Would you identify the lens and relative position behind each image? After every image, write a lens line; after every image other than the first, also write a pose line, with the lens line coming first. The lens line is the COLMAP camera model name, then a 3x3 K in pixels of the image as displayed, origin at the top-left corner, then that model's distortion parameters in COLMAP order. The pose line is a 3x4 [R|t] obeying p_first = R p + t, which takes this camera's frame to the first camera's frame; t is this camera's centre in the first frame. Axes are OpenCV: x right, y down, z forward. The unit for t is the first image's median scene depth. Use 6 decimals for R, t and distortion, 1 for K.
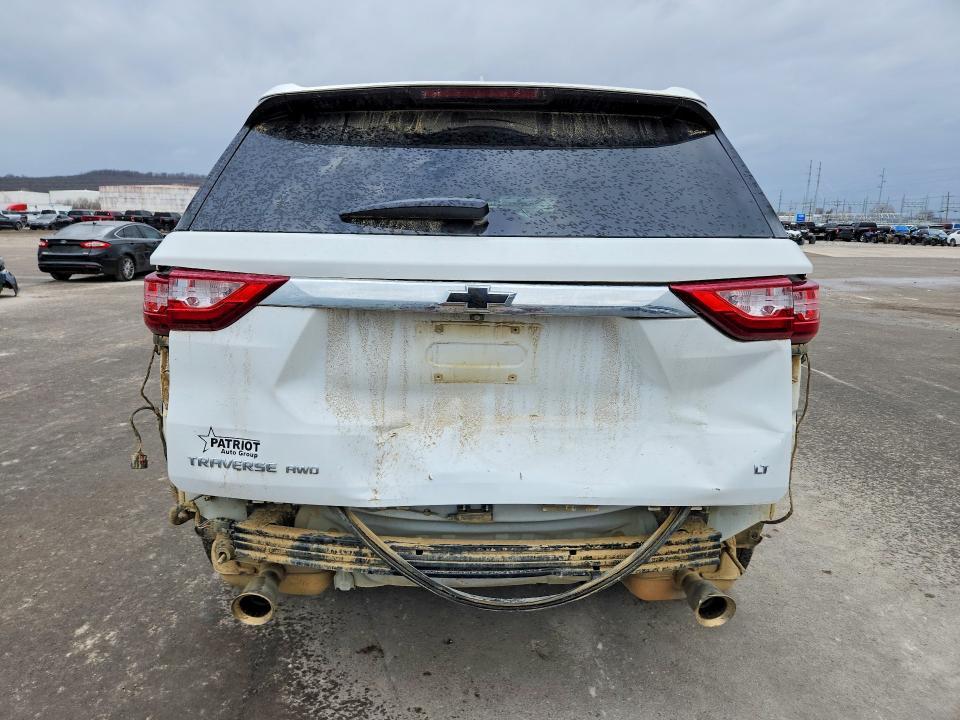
lens RADIAL K [[648.2, 0, 478.1], [0, 648.2, 359.8], [0, 0, 1]] dist [0.047068, -0.051130]
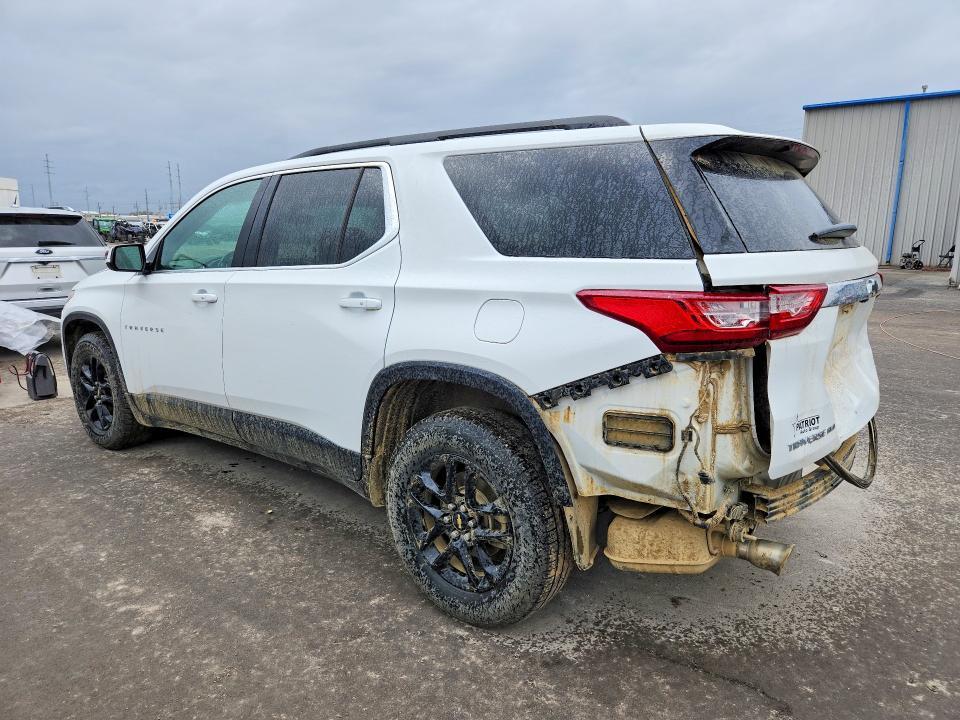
lens RADIAL K [[648.2, 0, 478.1], [0, 648.2, 359.8], [0, 0, 1]] dist [0.047068, -0.051130]
pose [[0.615764, -0.161990, 0.771099, -1.295524], [0.161446, 0.983814, 0.077754, -0.141912], [-0.771213, 0.076613, 0.631950, 0.528520]]
